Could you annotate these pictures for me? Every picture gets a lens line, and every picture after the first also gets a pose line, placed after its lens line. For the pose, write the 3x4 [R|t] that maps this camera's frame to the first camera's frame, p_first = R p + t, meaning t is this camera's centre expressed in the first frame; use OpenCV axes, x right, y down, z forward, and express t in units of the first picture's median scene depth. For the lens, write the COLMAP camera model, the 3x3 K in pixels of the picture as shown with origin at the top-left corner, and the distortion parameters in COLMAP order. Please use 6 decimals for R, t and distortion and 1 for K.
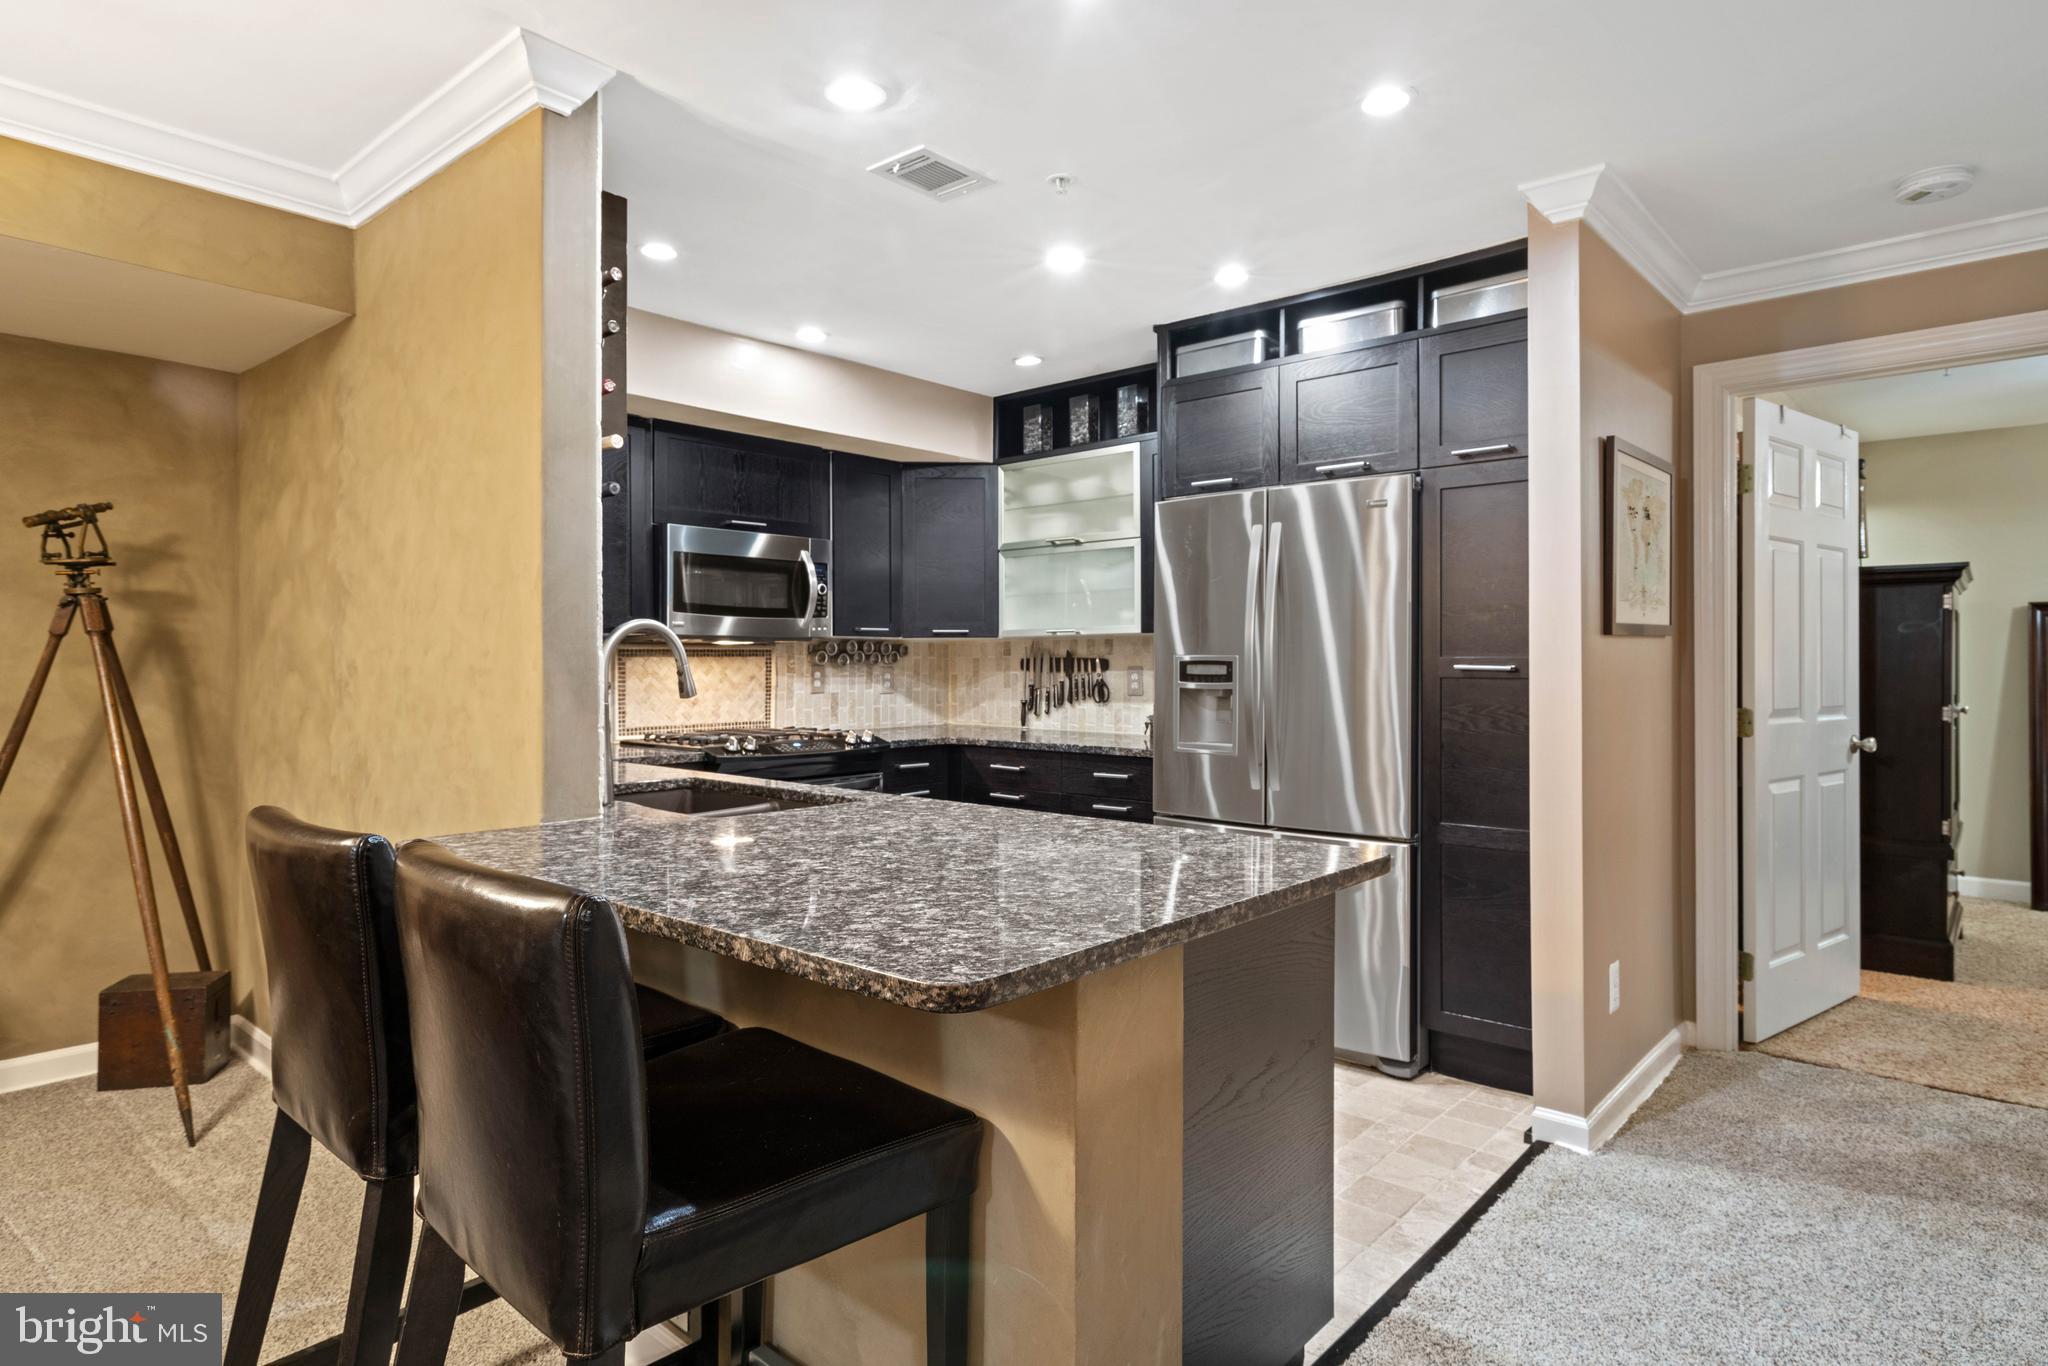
lens RADIAL K [[1169.8, 0, 1019.8], [0, 1169.8, 667.8], [0, 0, 1]] dist [0.007231, 0.004082]
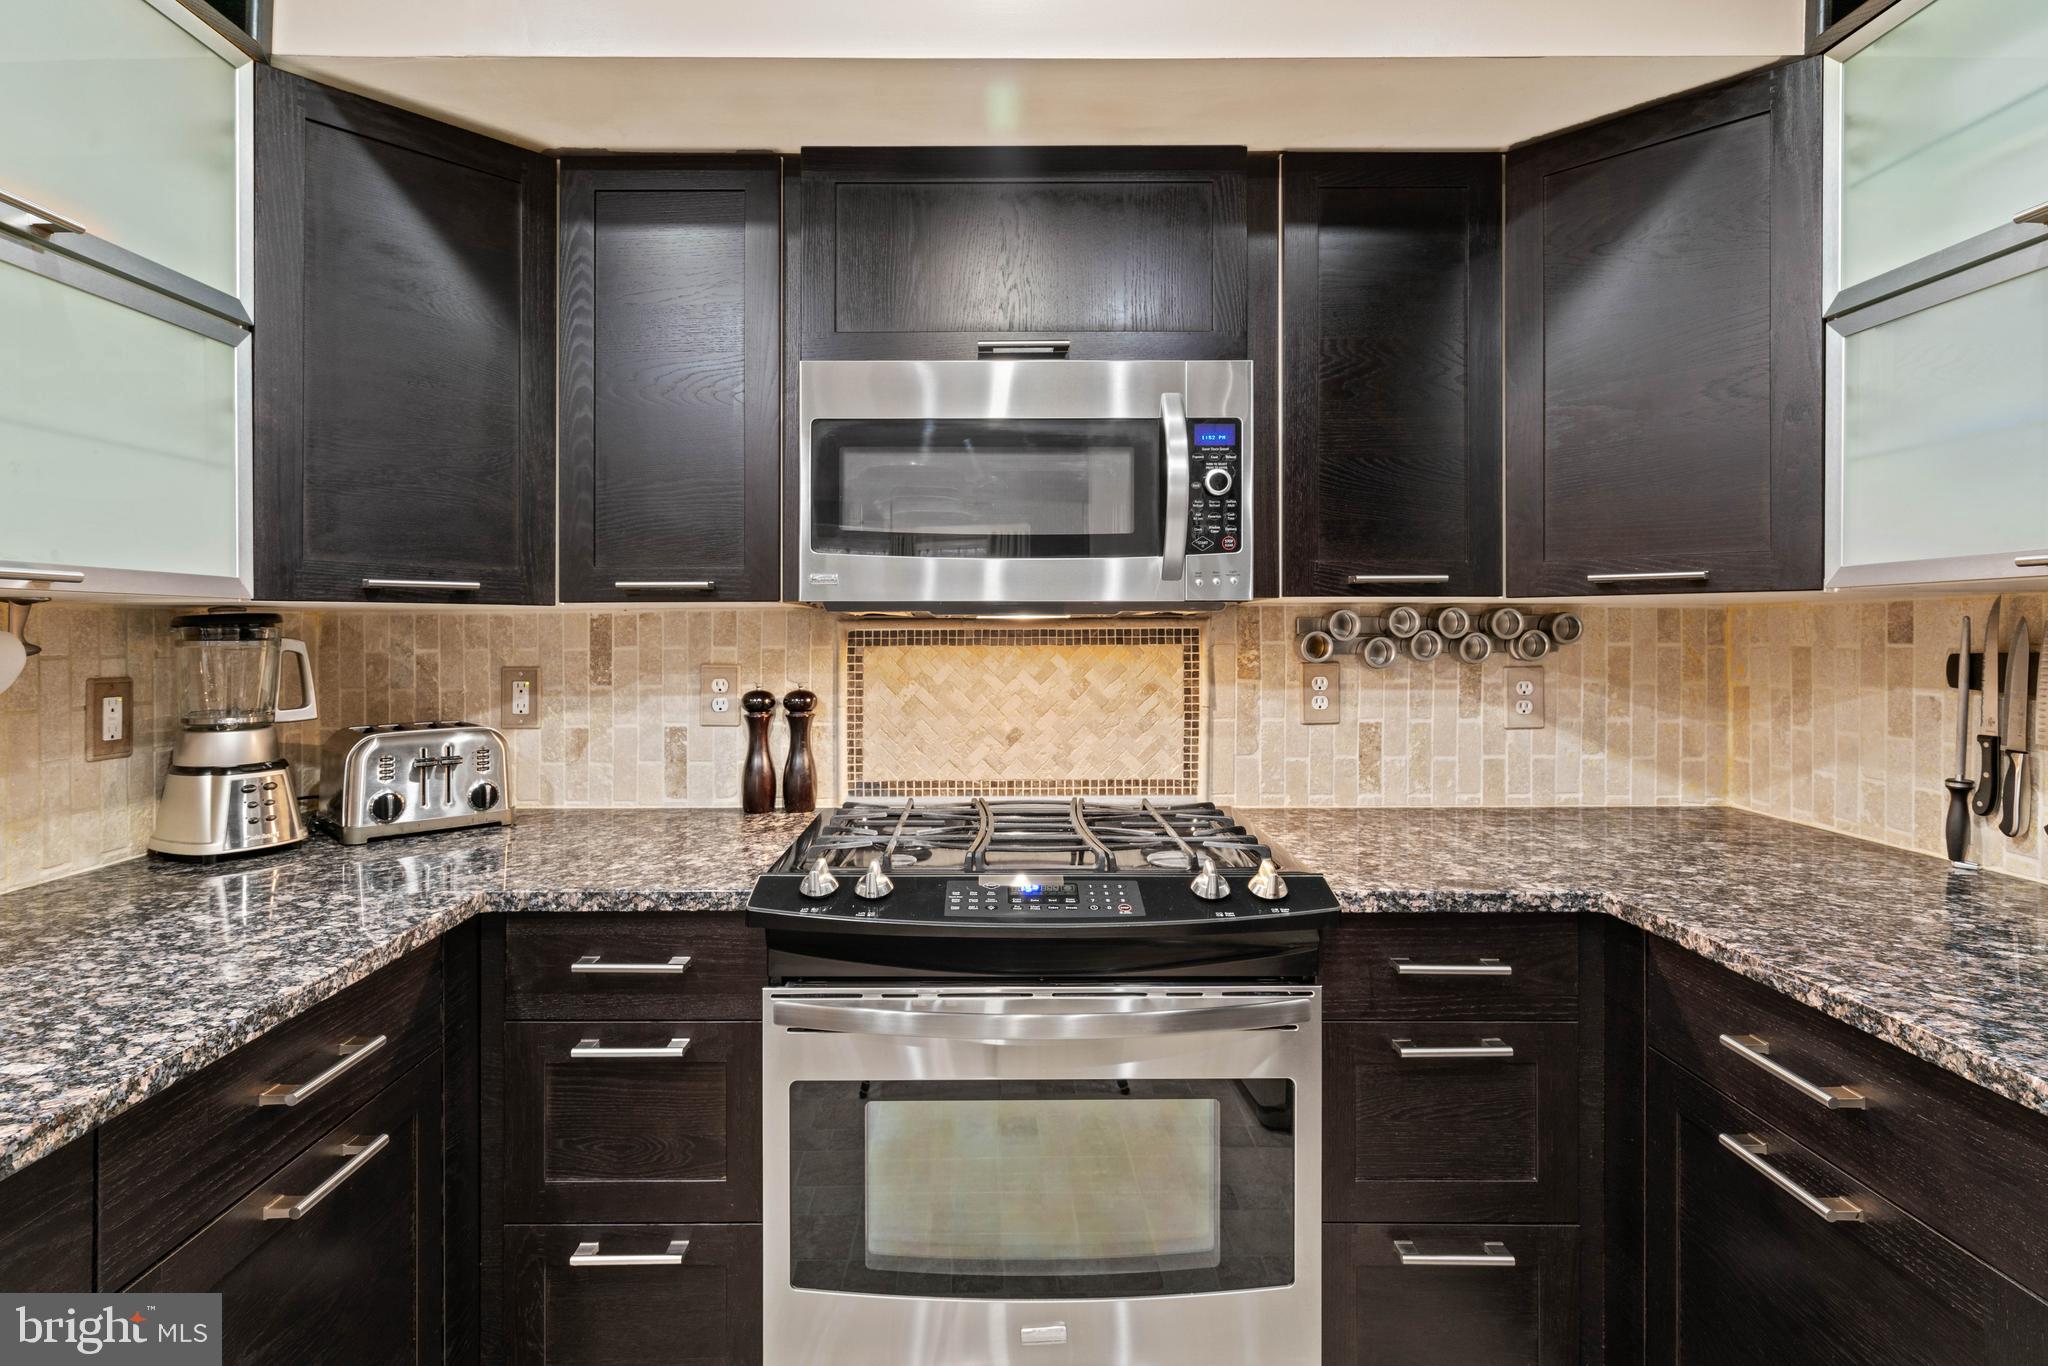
lens RADIAL K [[1011.1, 0, 1011.9], [0, 1011.1, 635.5], [0, 0, 1]] dist [0.012286, -0.001247]
pose [[0.670341, 0.003671, -0.742044, 0.056638], [-0.003405, 0.999992, 0.001871, -0.018705], [0.742045, 0.001273, 0.670349, 0.912122]]
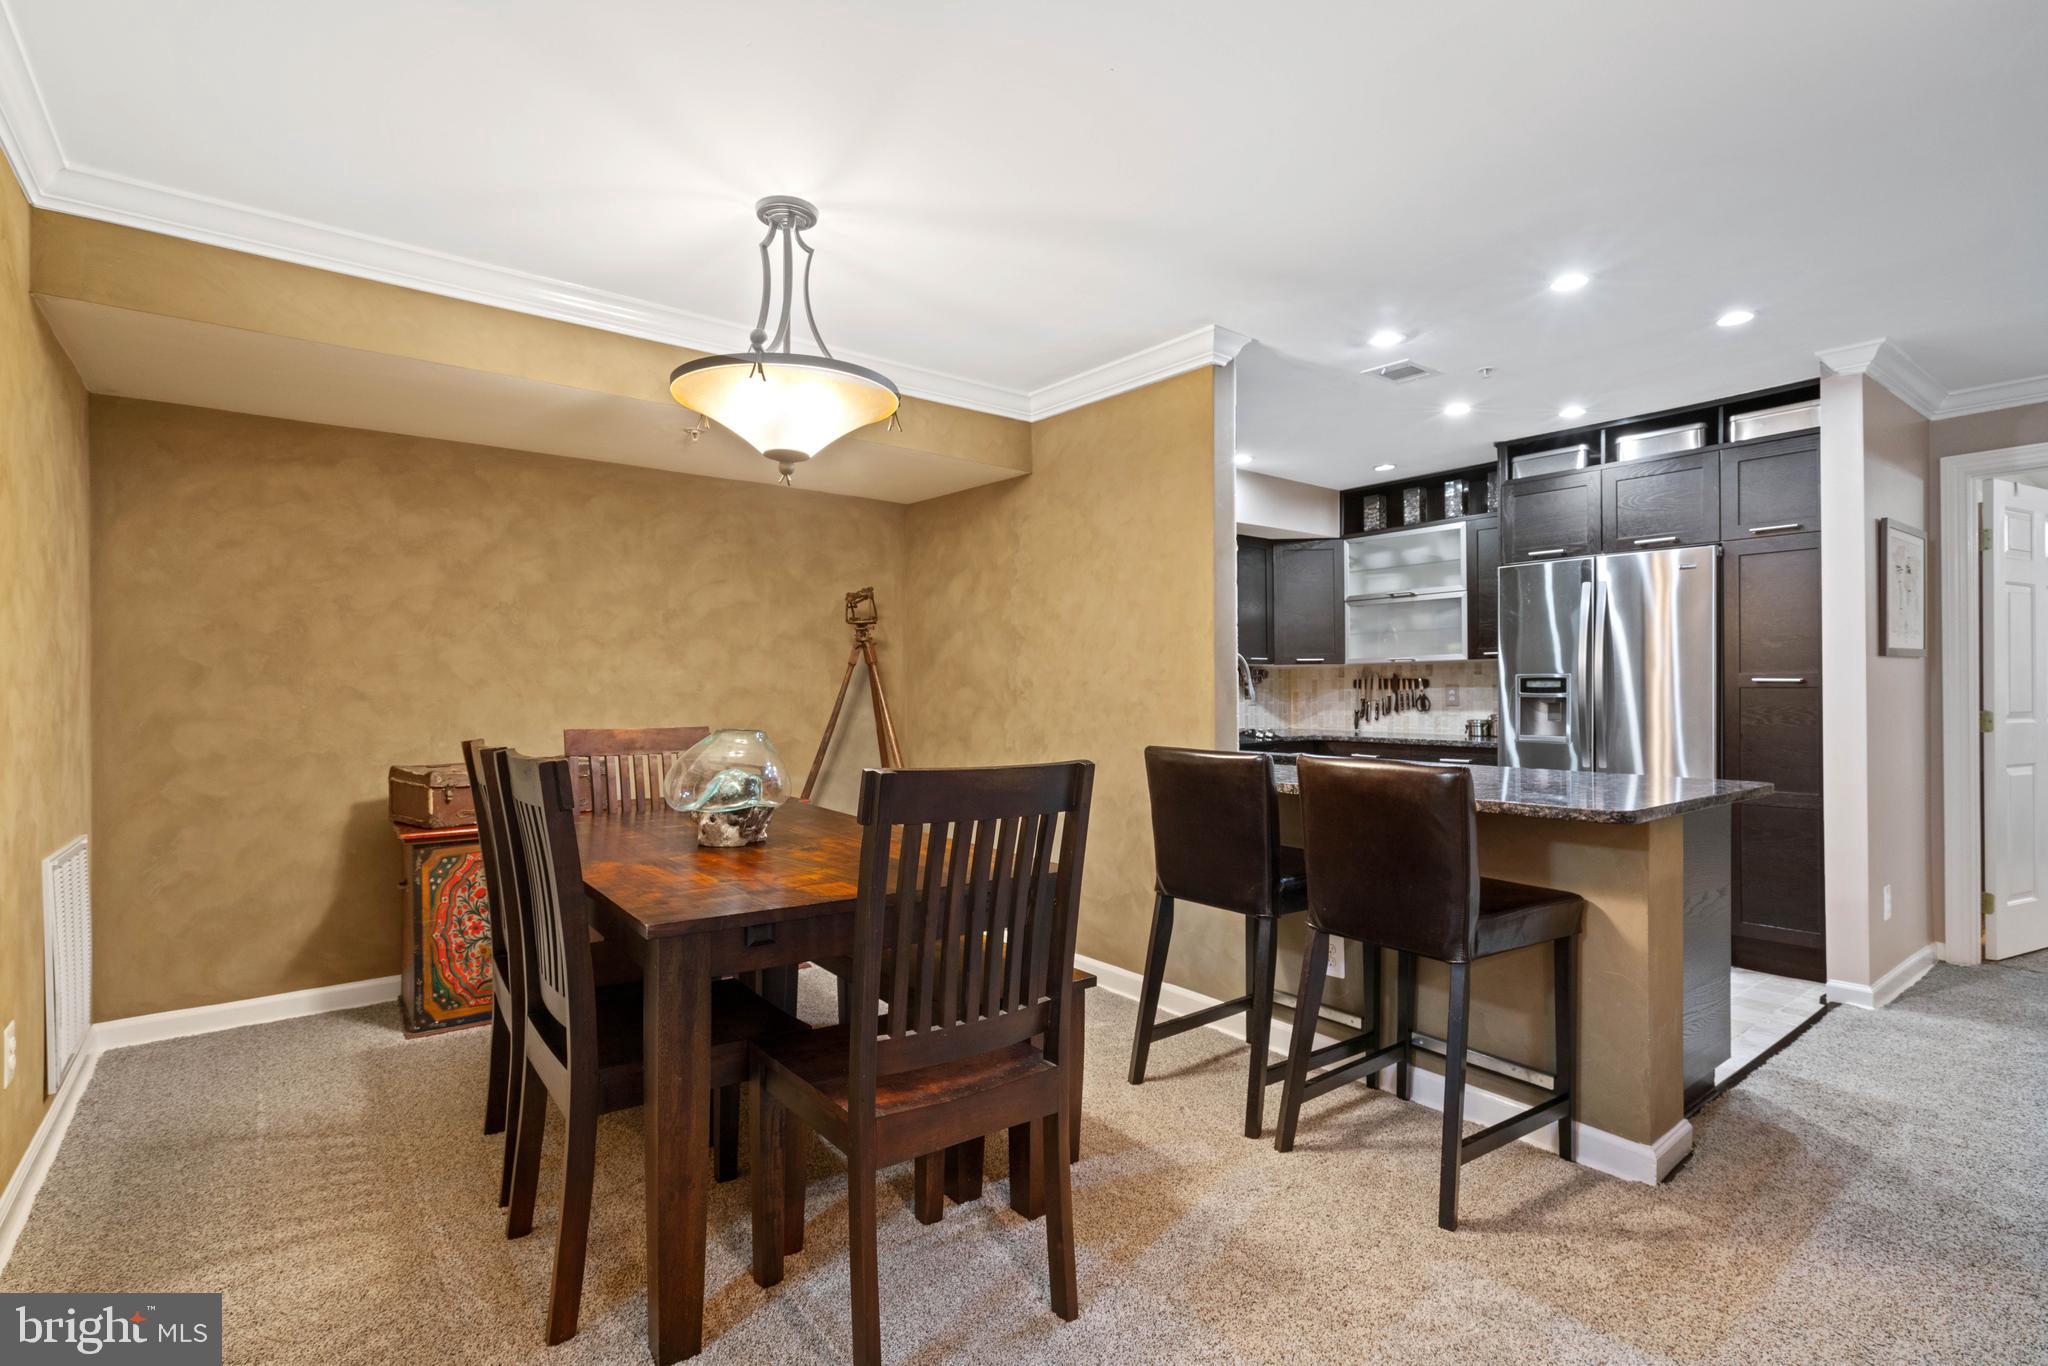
lens RADIAL K [[1011.1, 0, 1012.5], [0, 1011.1, 692.9], [0, 0, 1]] dist [0.012286, -0.001247]
pose [[0.983802, -0.002480, -0.179241, -0.268349], [0.001979, 0.999994, -0.002974, 0.015390], [0.179247, 0.002571, 0.983801, -0.349358]]
